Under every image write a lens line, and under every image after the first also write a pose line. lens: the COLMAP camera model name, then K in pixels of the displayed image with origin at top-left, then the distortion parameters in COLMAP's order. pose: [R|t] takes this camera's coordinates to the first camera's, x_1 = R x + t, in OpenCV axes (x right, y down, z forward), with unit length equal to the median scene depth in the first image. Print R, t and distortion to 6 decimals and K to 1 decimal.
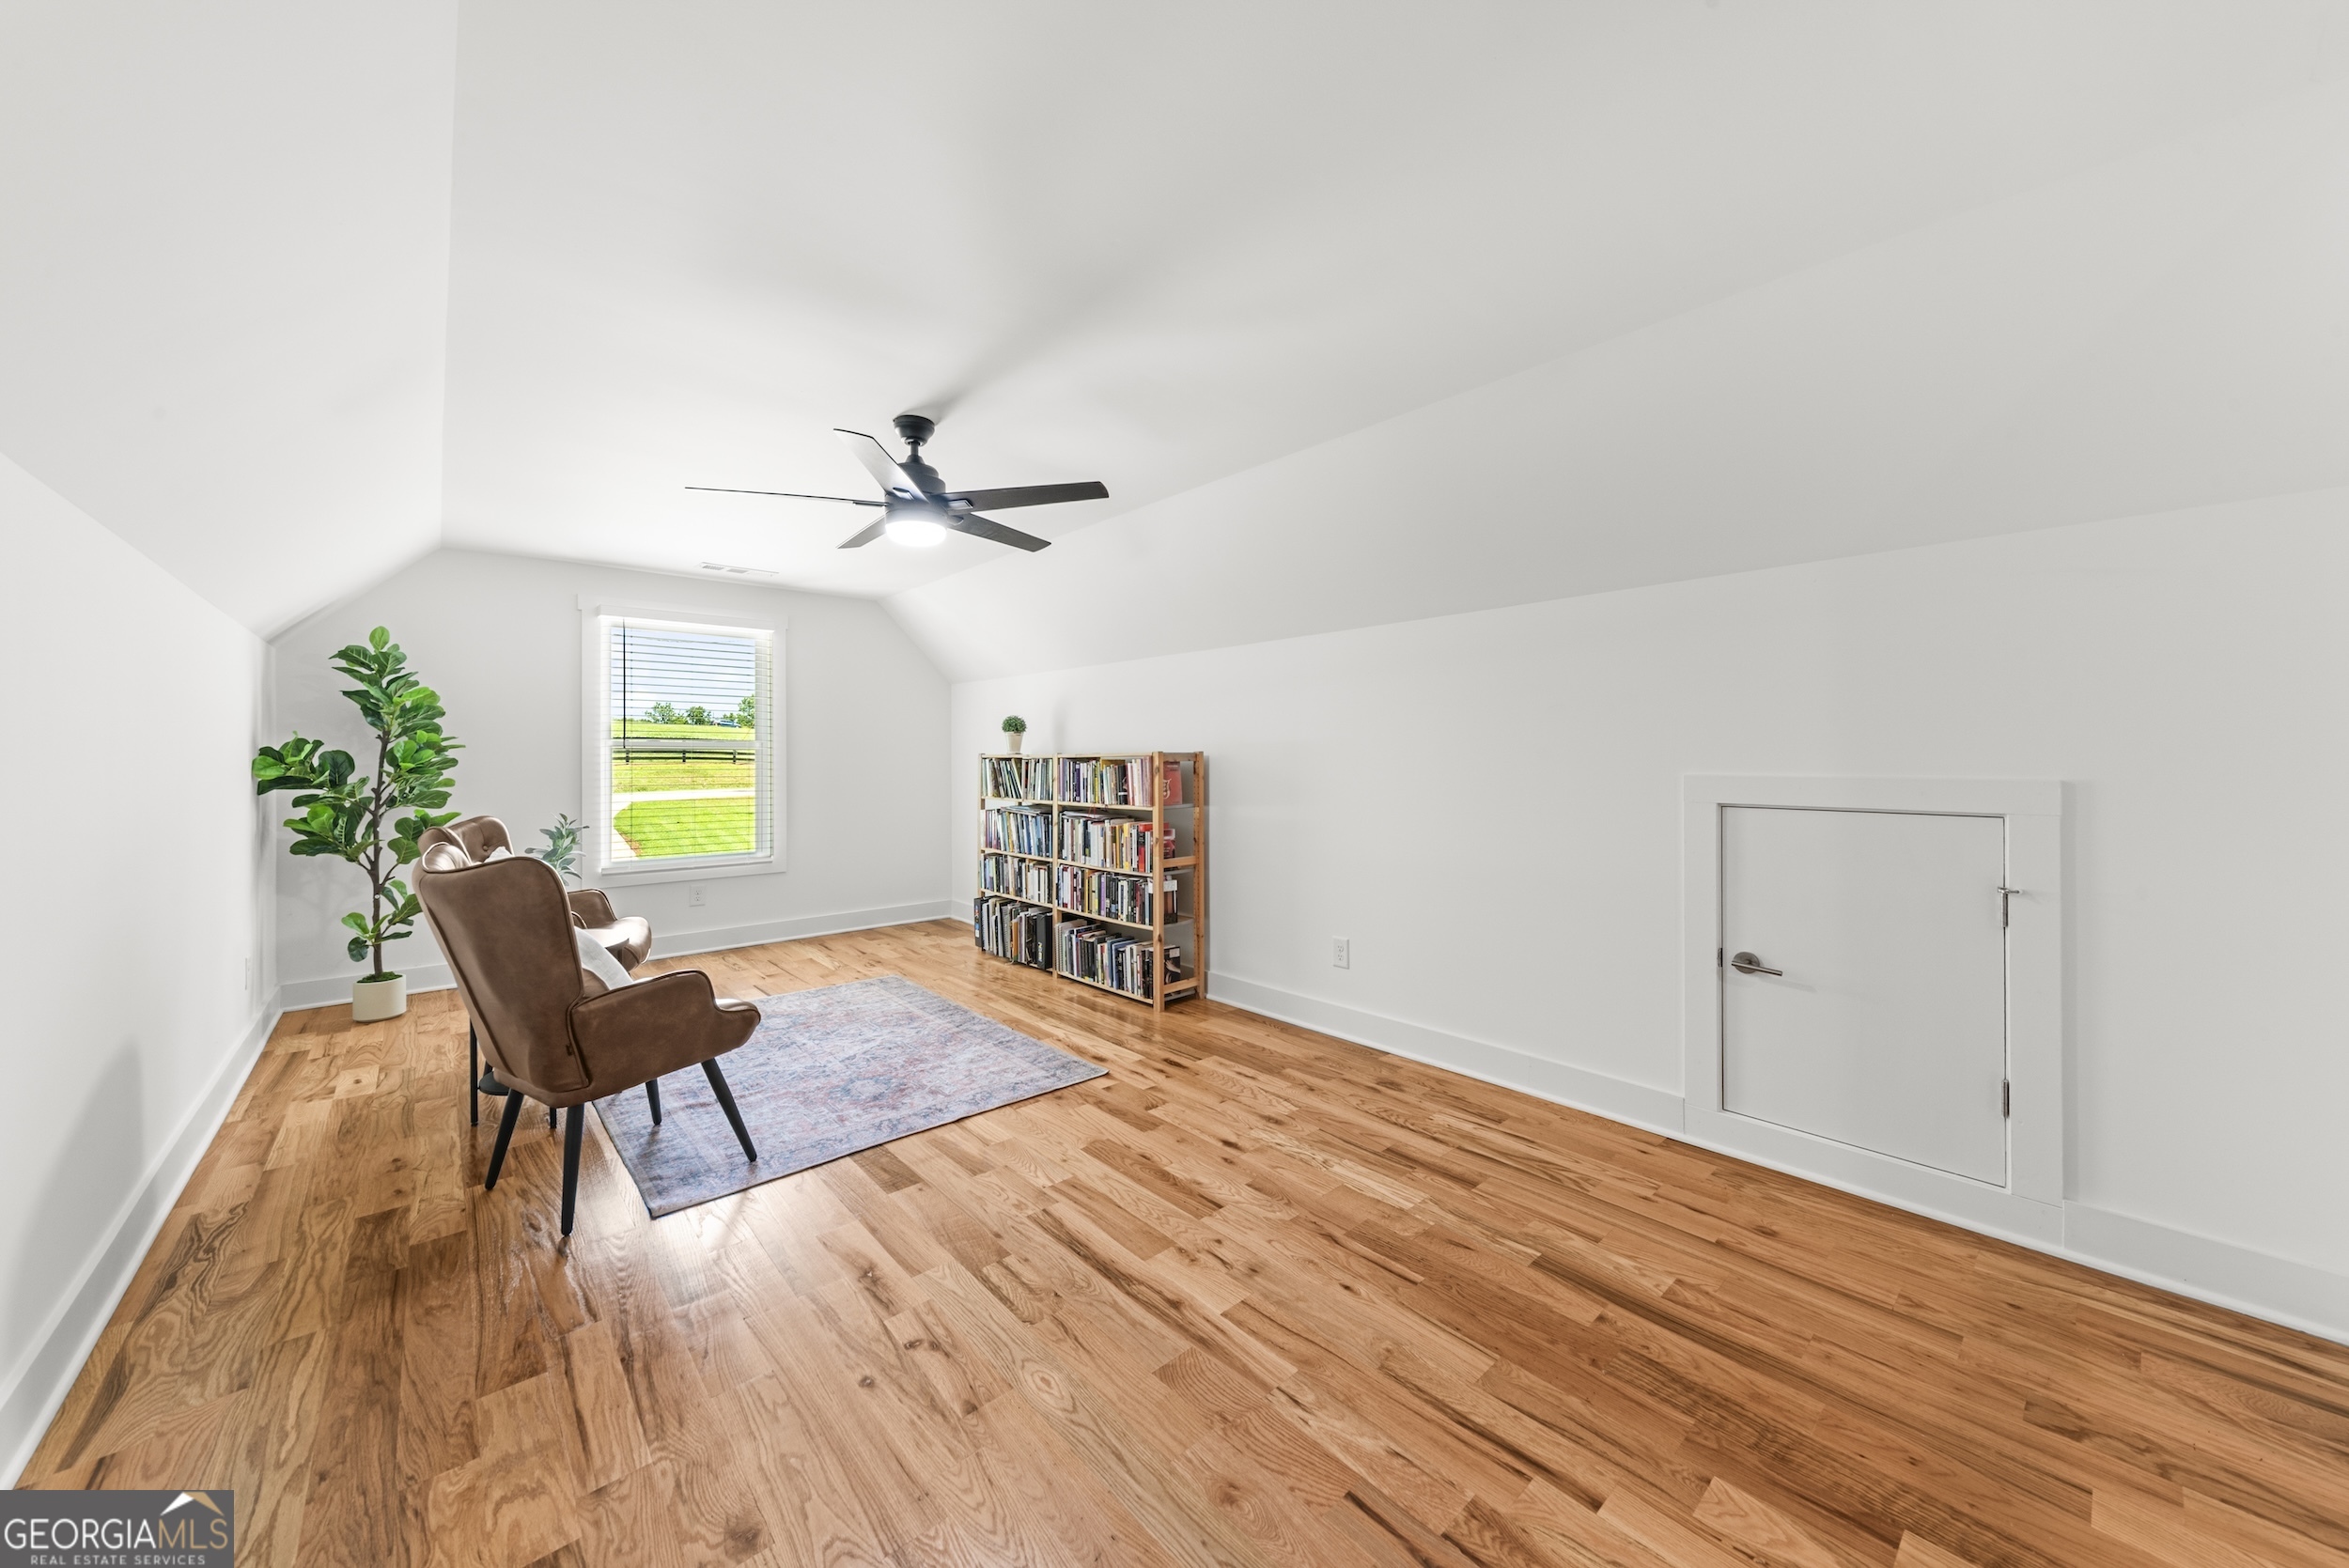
lens RADIAL K [[803.8, 0, 1184.6], [0, 803.8, 769.0], [0, 0, 1]] dist [0.009057, -0.002248]
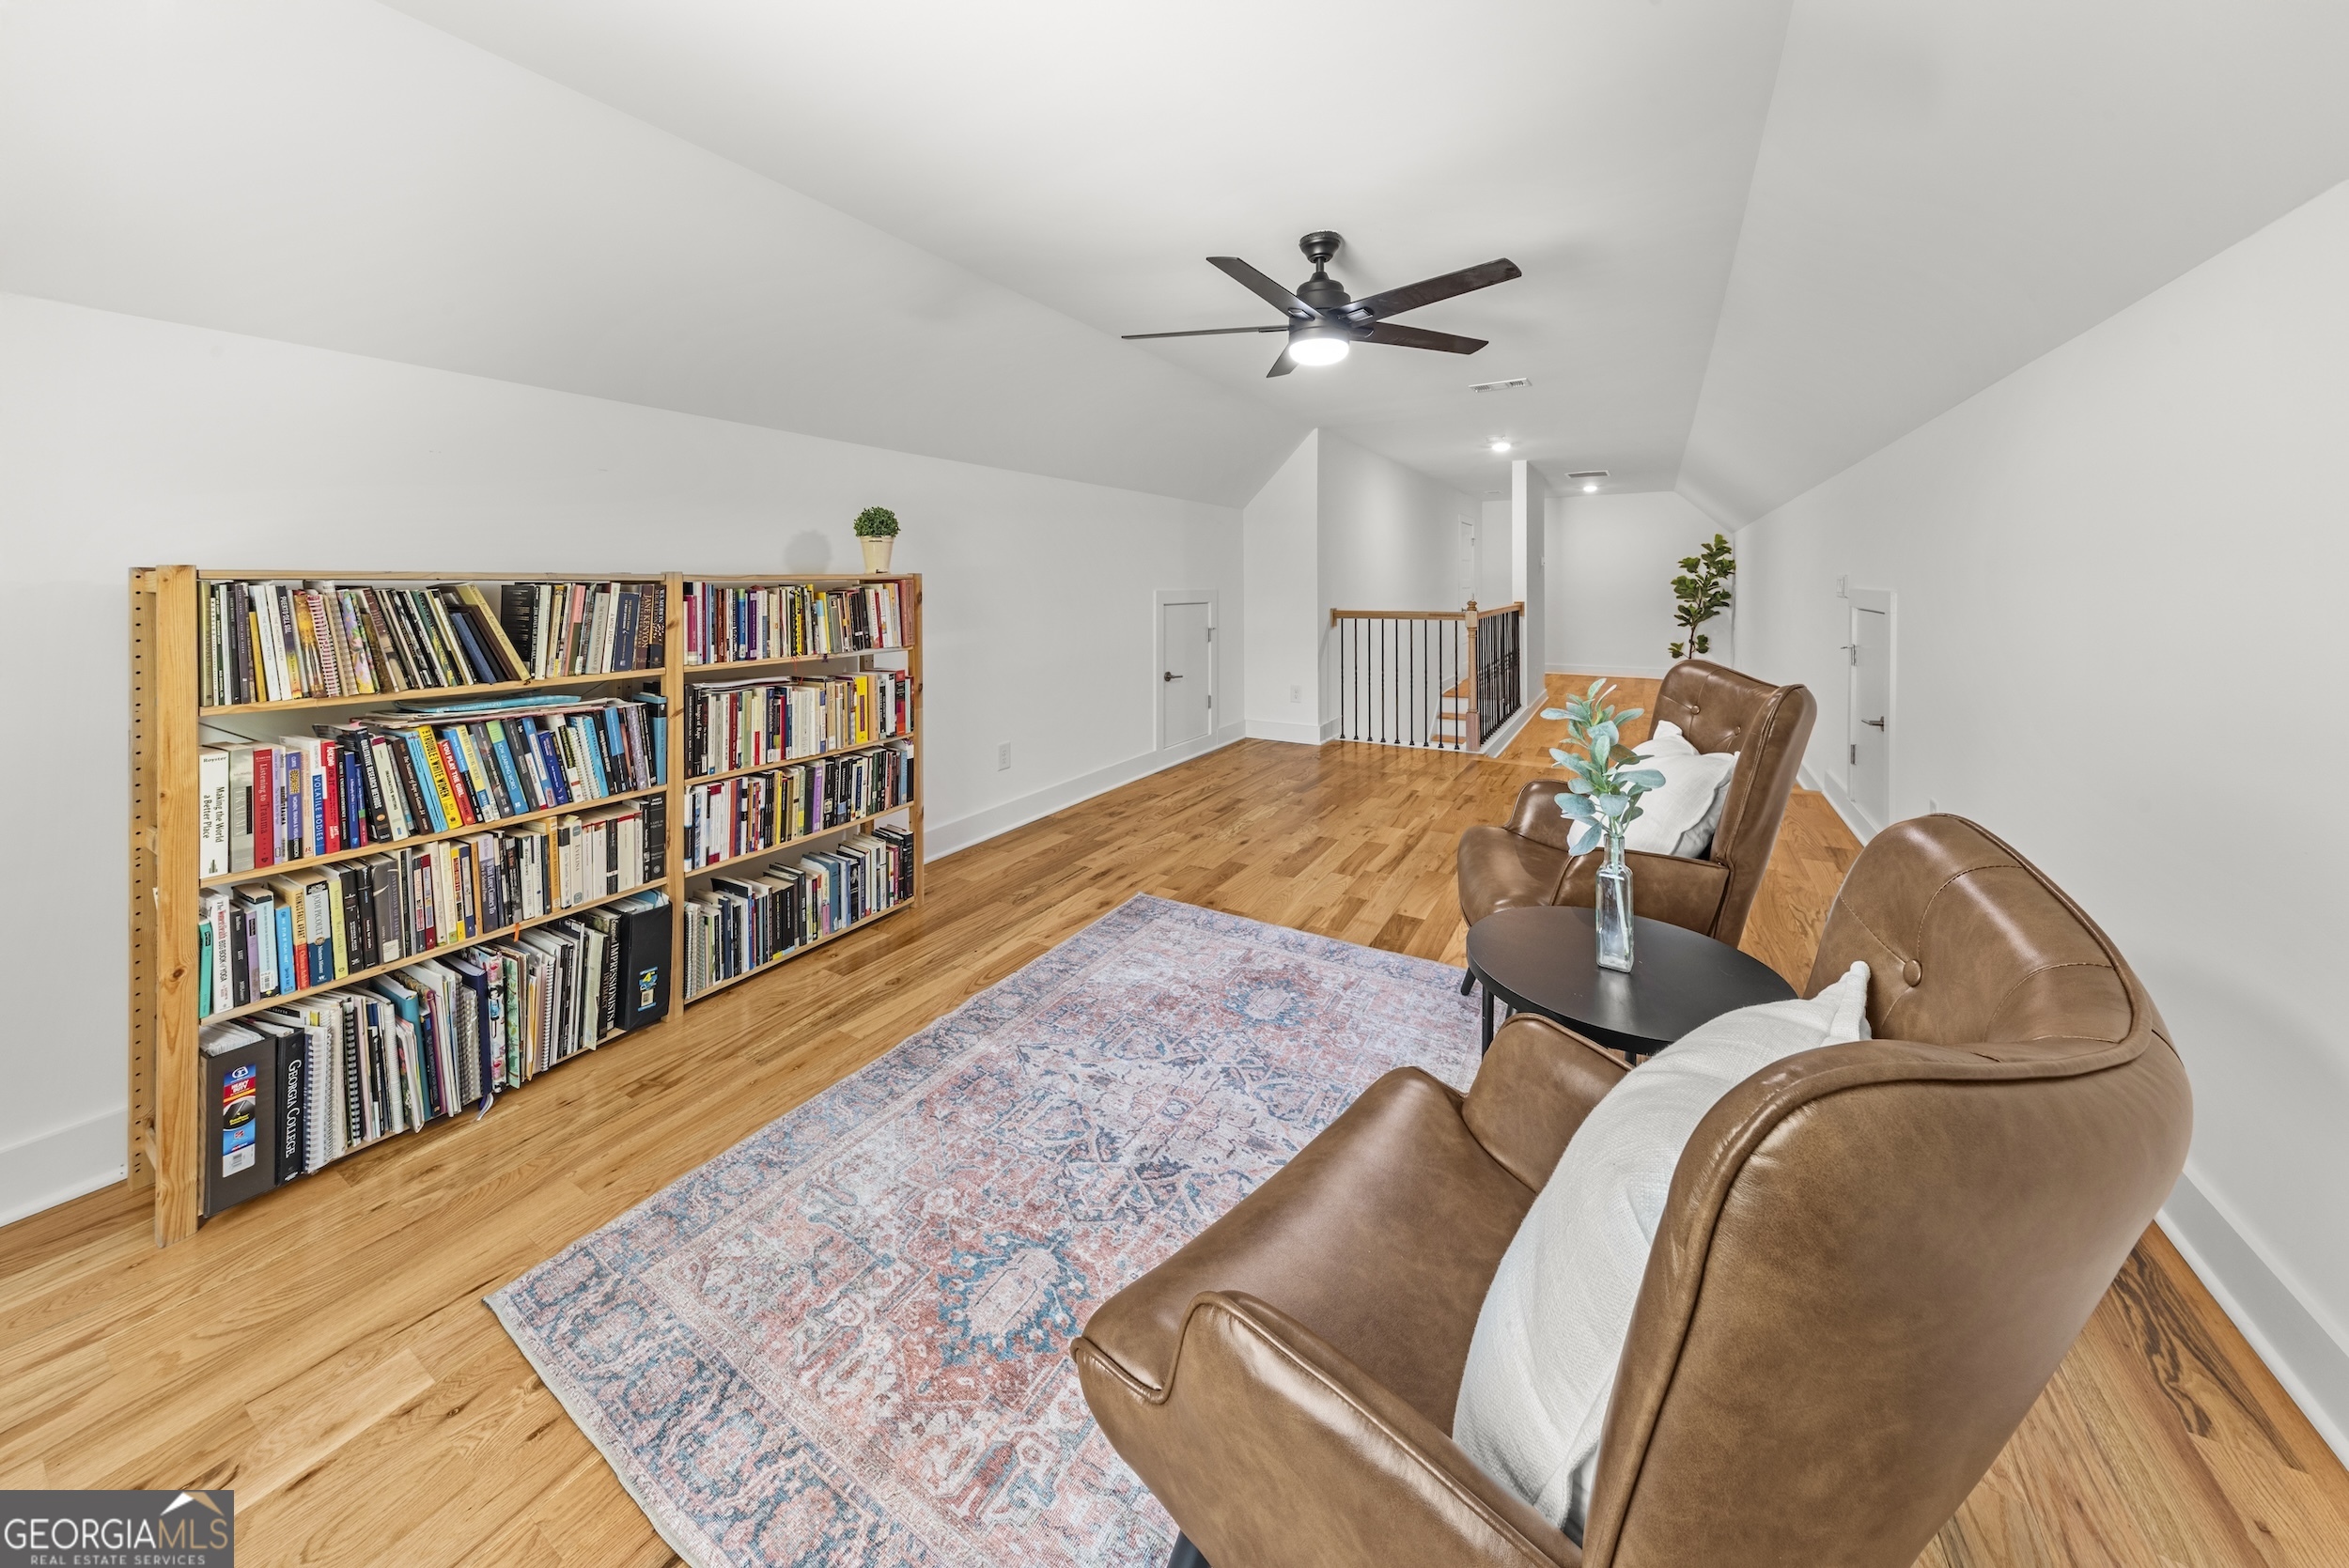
lens RADIAL K [[803.8, 0, 1128.2], [0, 803.8, 591.4], [0, 0, 1]] dist [0.009057, -0.002248]
pose [[-0.241619, -0.000241, 0.970371, -0.919904], [0.025733, 0.999647, 0.006655, -0.003710], [-0.970030, 0.026578, -0.241527, 1.083815]]
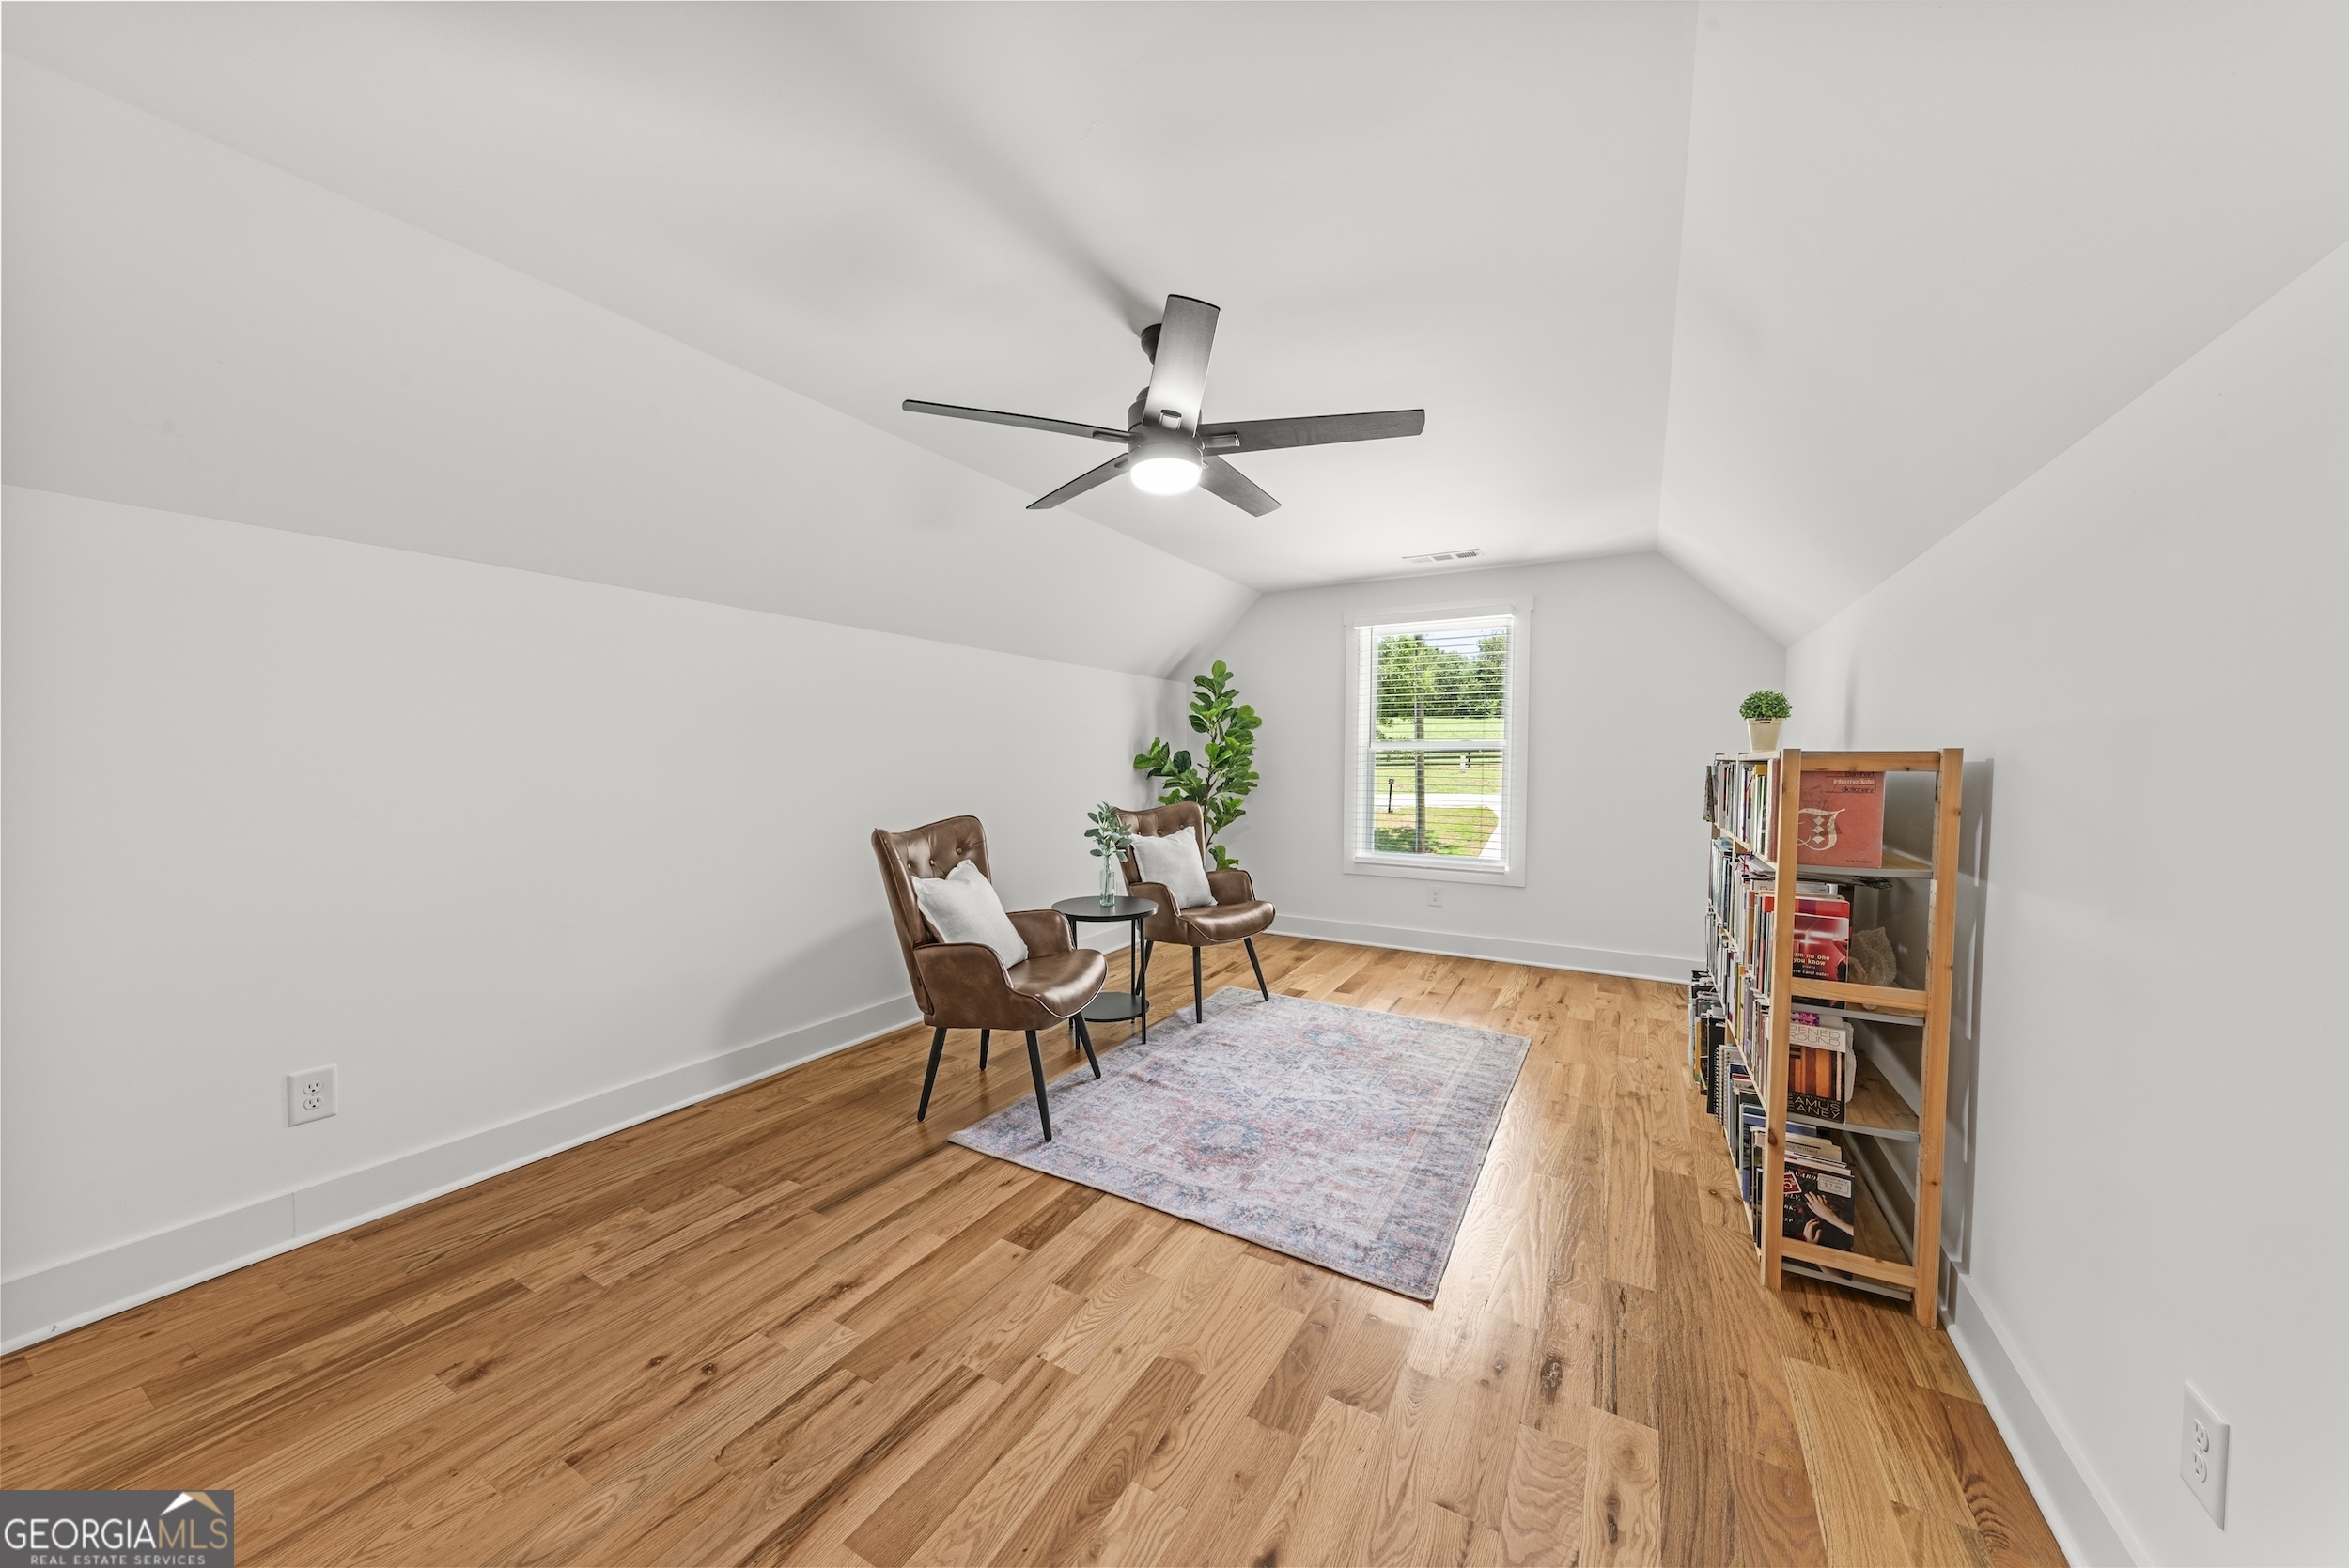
lens RADIAL K [[803.8, 0, 1187.6], [0, 803.8, 804.1], [0, 0, 1]] dist [0.009057, -0.002248]
pose [[0.325921, 0.059956, -0.943494, 0.327060], [-0.019069, 0.998201, 0.056845, -0.009702], [0.945205, -0.000535, 0.326478, 0.561600]]
